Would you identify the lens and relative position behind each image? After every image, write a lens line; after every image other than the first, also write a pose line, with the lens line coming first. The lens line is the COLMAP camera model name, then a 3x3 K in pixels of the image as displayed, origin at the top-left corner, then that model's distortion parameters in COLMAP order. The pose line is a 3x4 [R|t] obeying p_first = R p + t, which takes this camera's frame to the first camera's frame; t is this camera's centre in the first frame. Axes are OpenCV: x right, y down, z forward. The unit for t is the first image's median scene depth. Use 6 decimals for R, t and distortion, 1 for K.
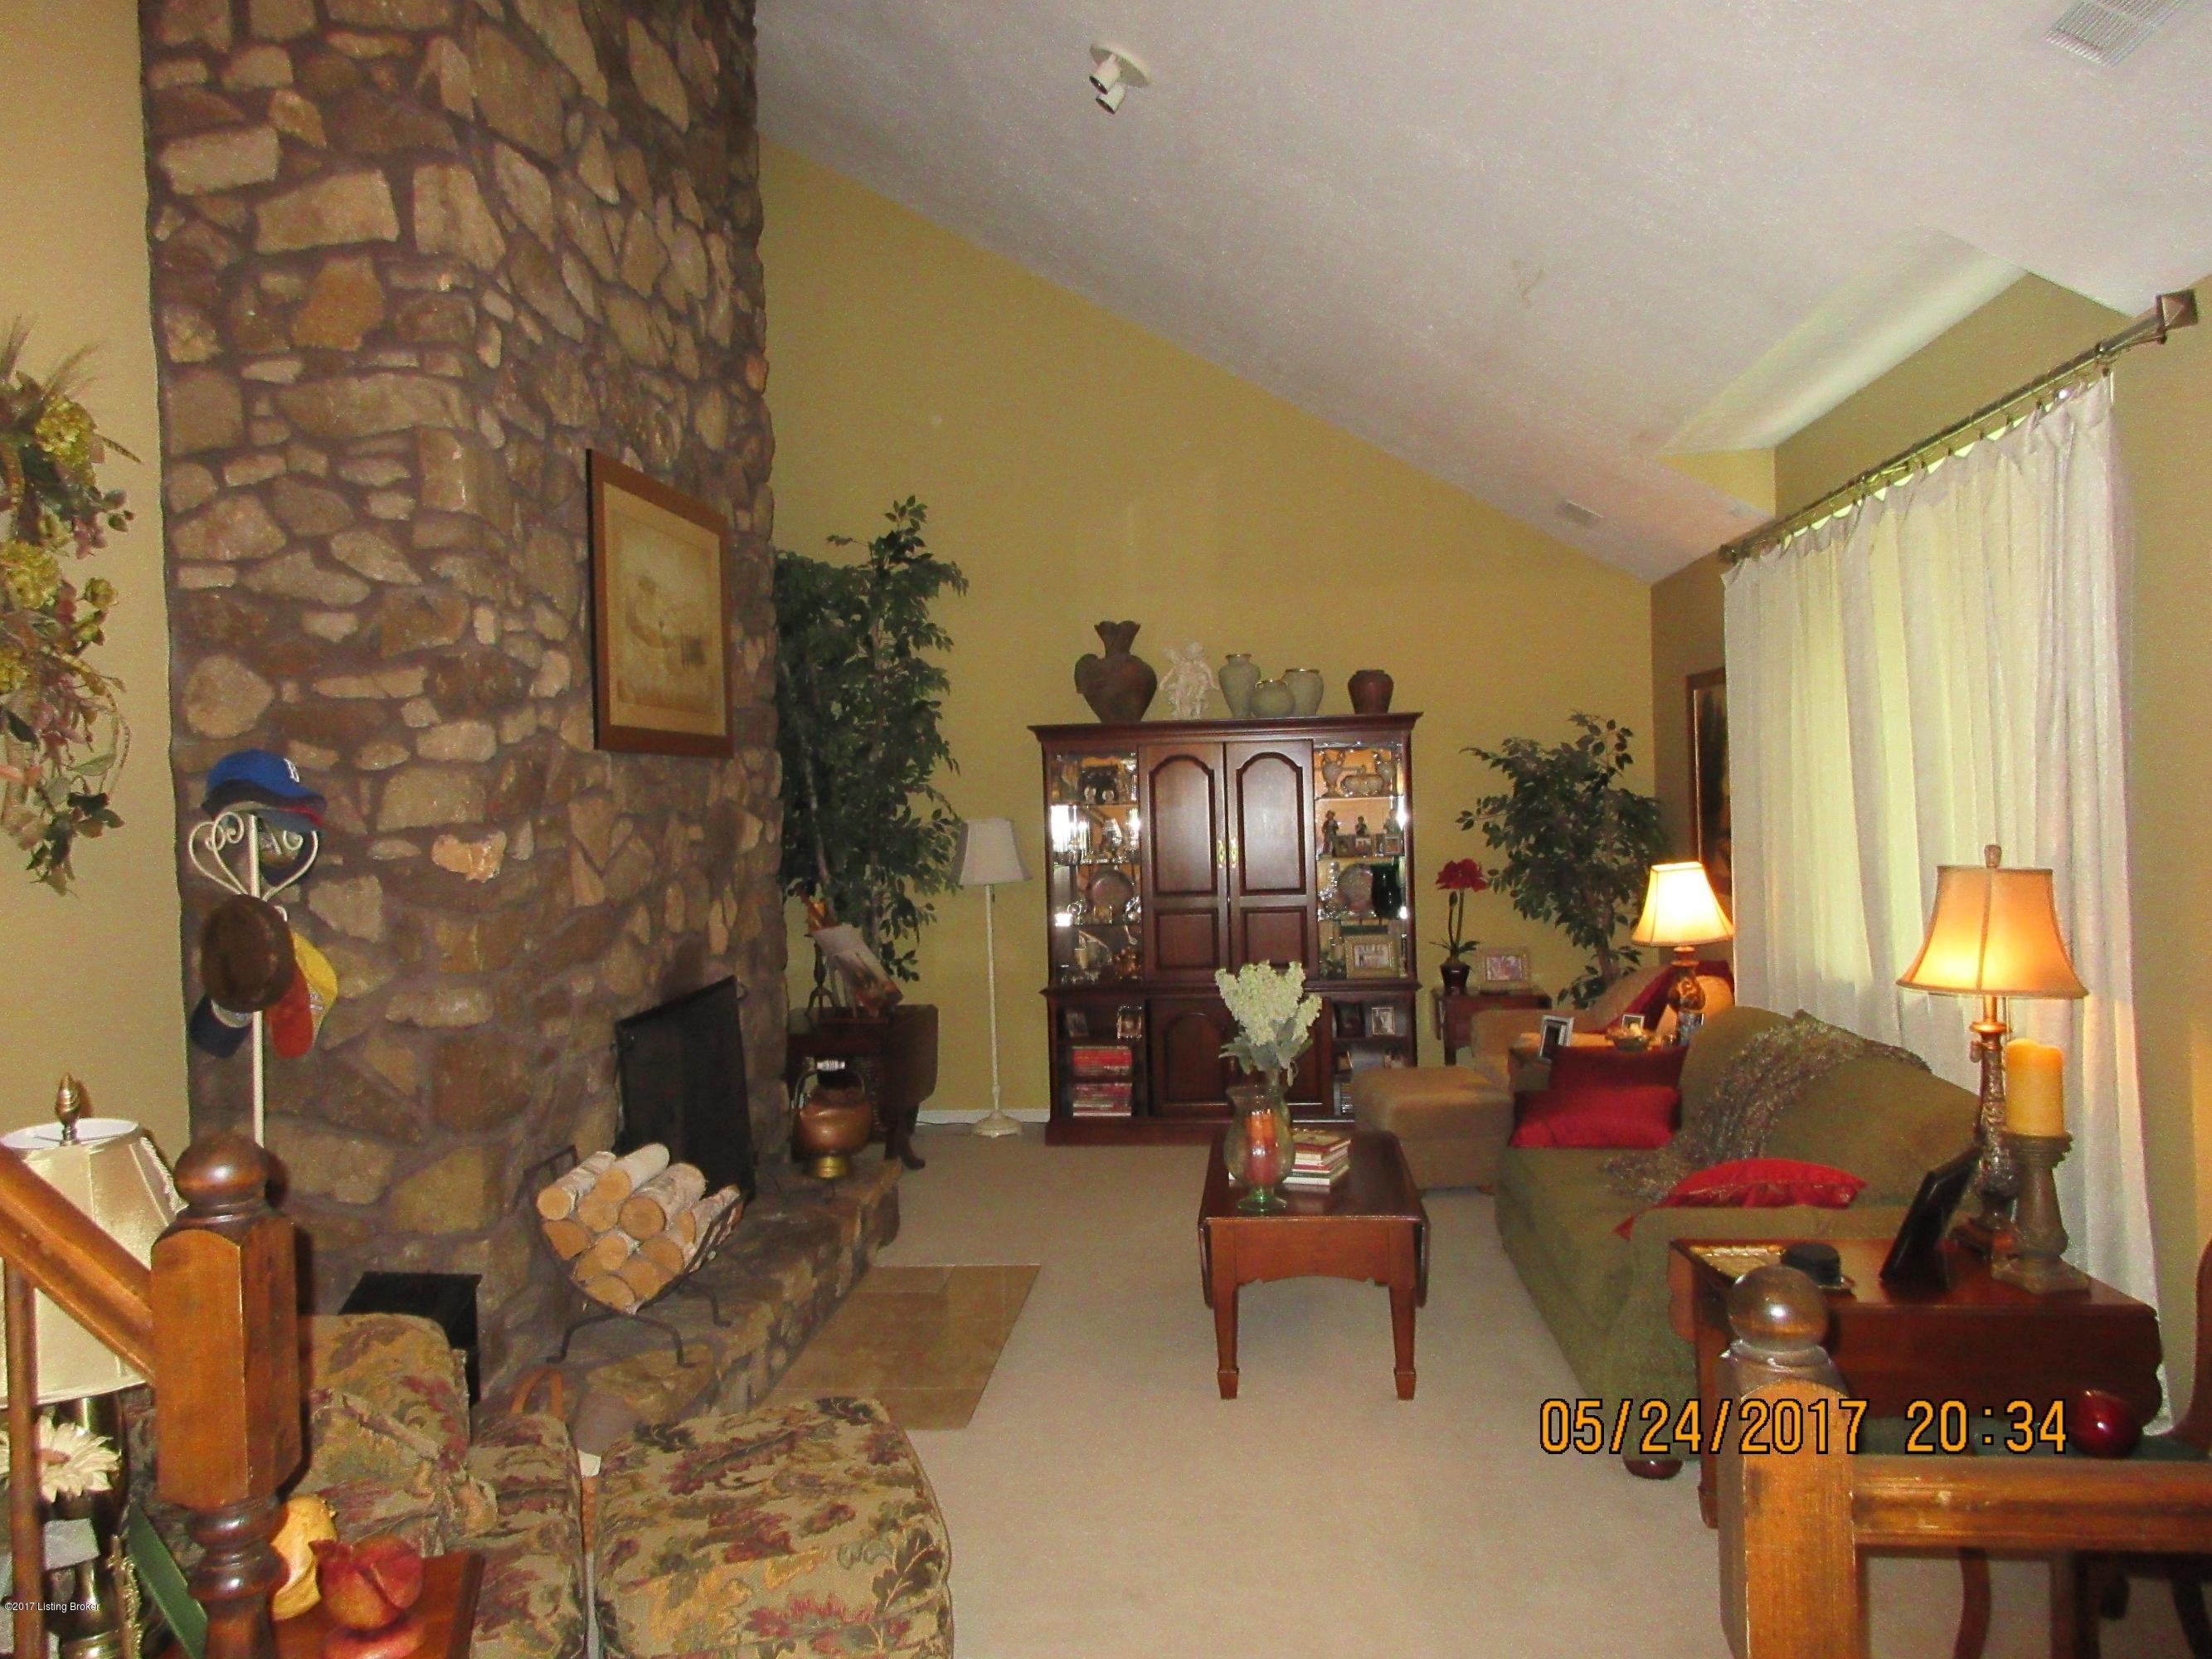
lens RADIAL K [[1648.9, 0, 1105.6], [0, 1648.9, 822.0], [0, 0, 1]] dist [0.005884, -0.000782]
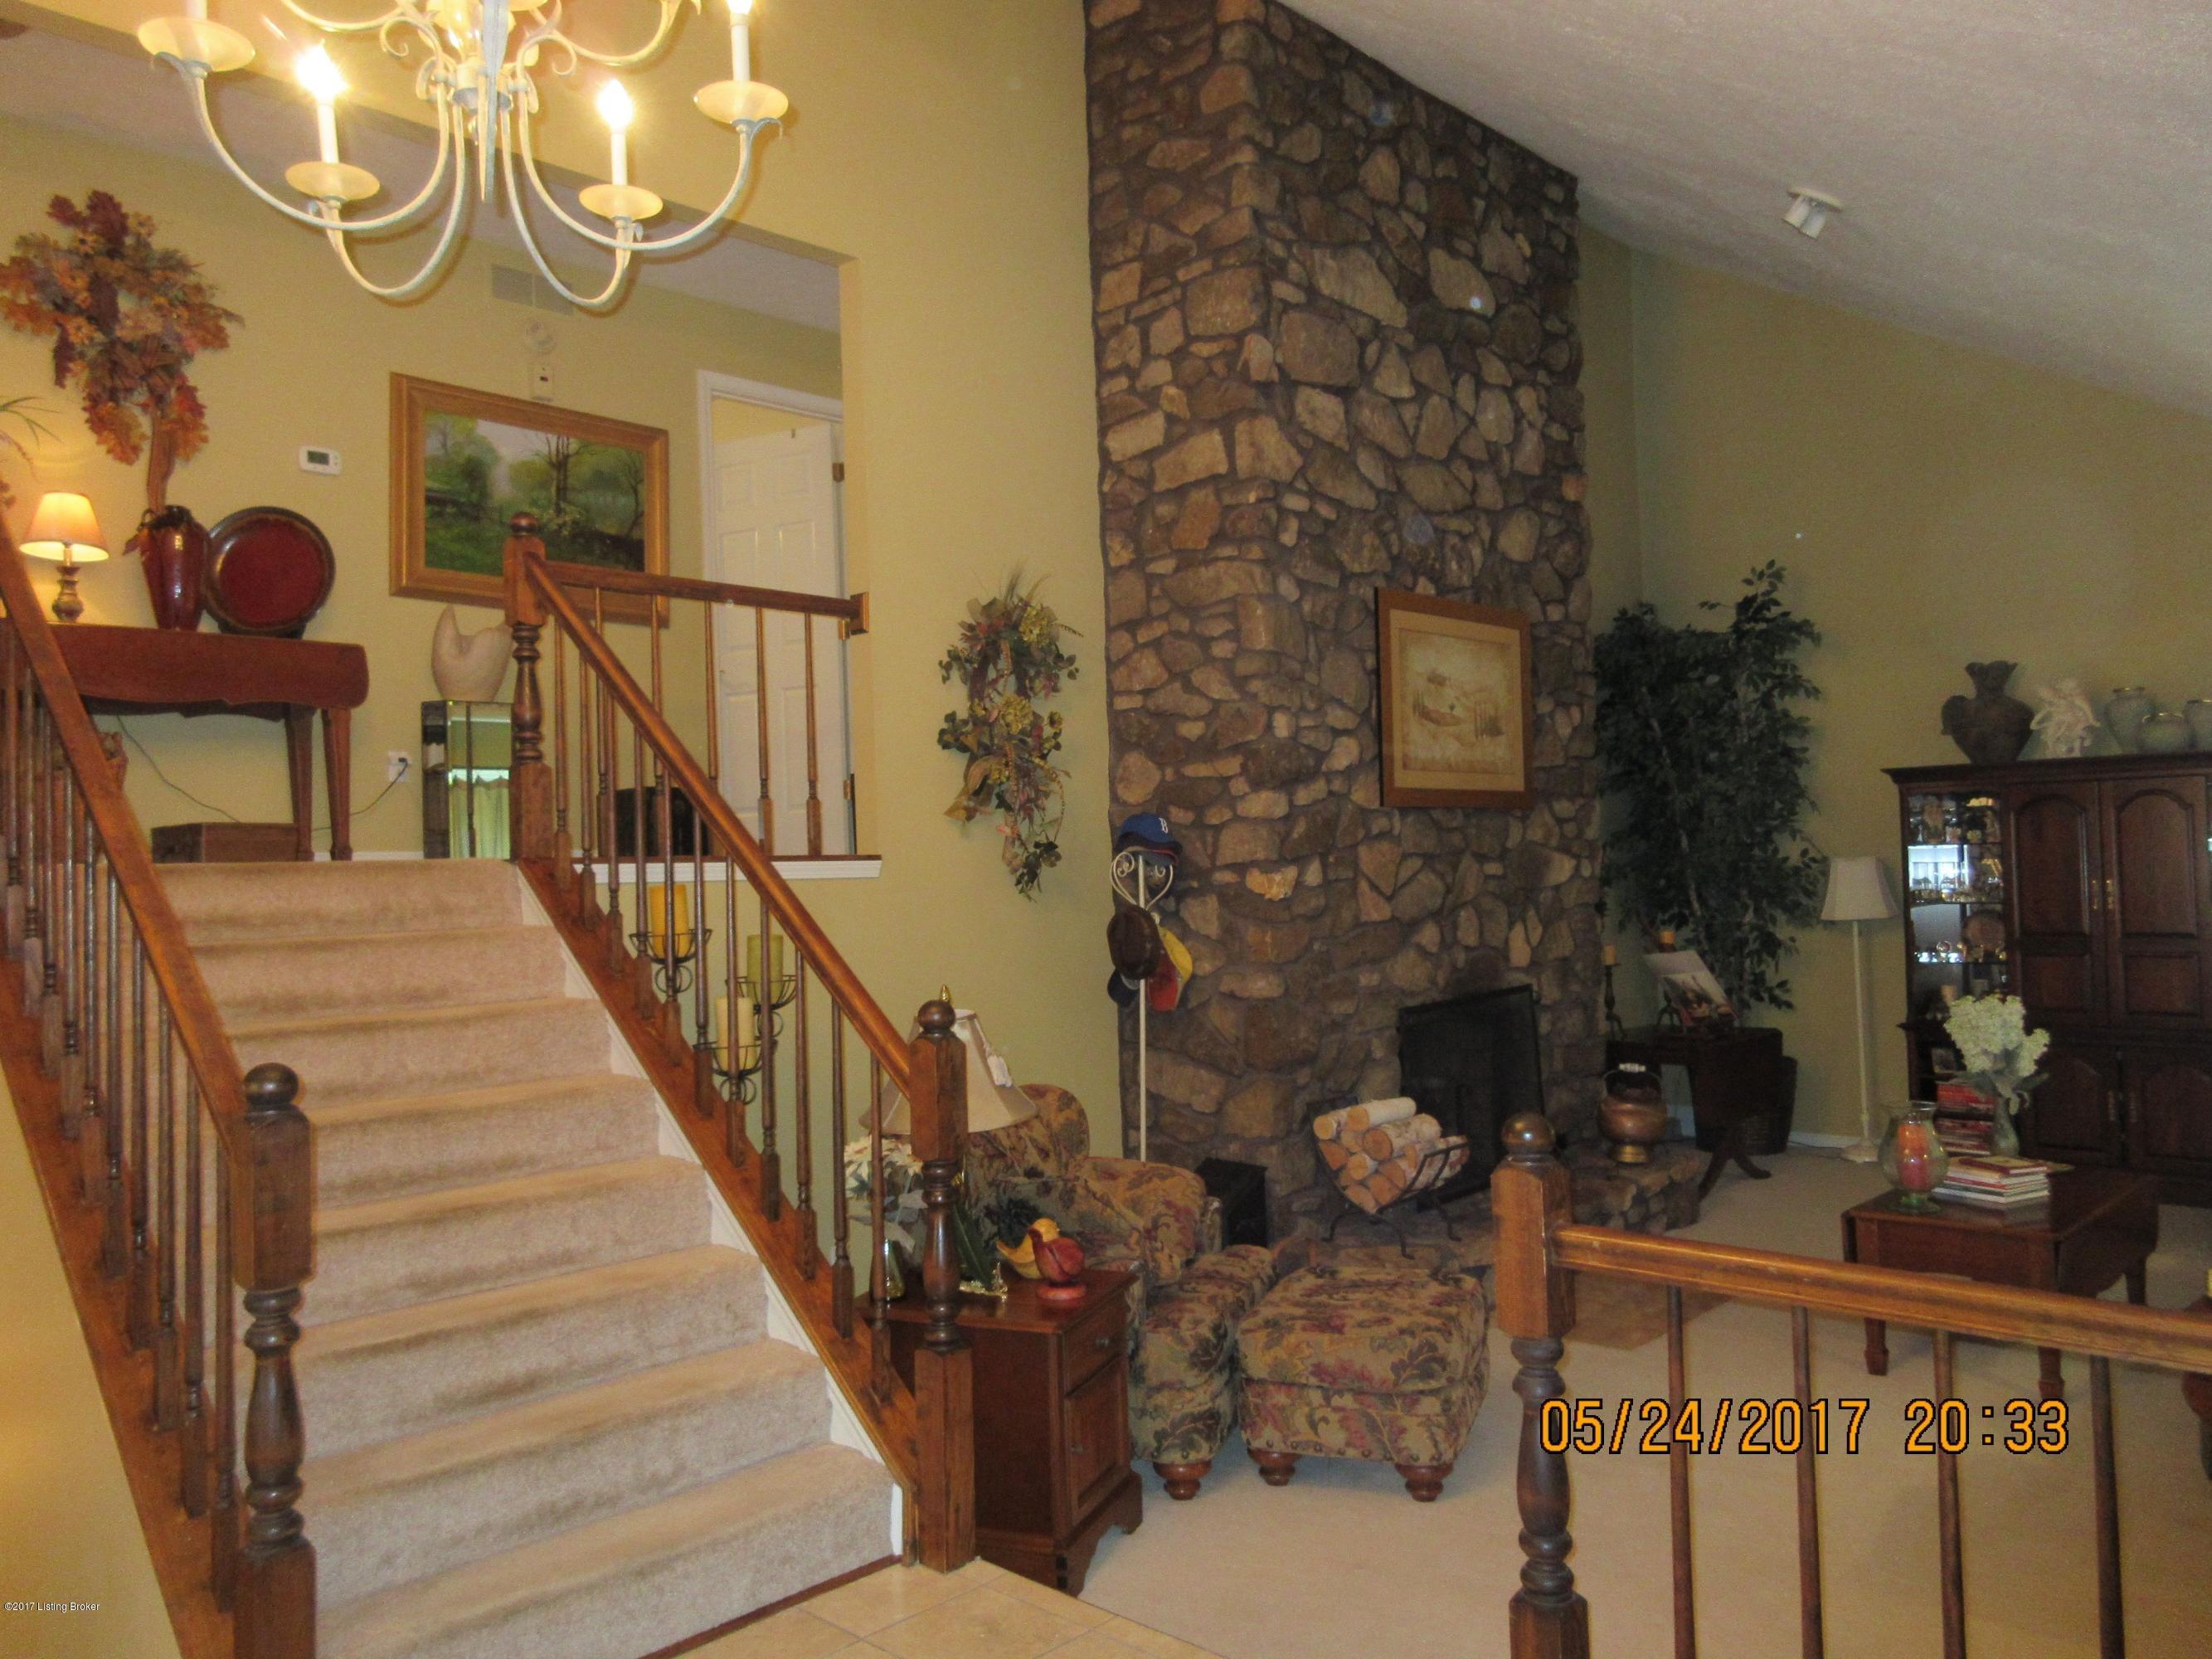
lens RADIAL K [[1648.9, 0, 1104.6], [0, 1648.9, 829.3], [0, 0, 1]] dist [0.005884, -0.000782]
pose [[0.789870, -0.005952, -0.613245, 0.382432], [-0.004664, 0.999866, -0.015711, -0.002840], [0.613256, 0.015270, 0.789737, -0.237585]]
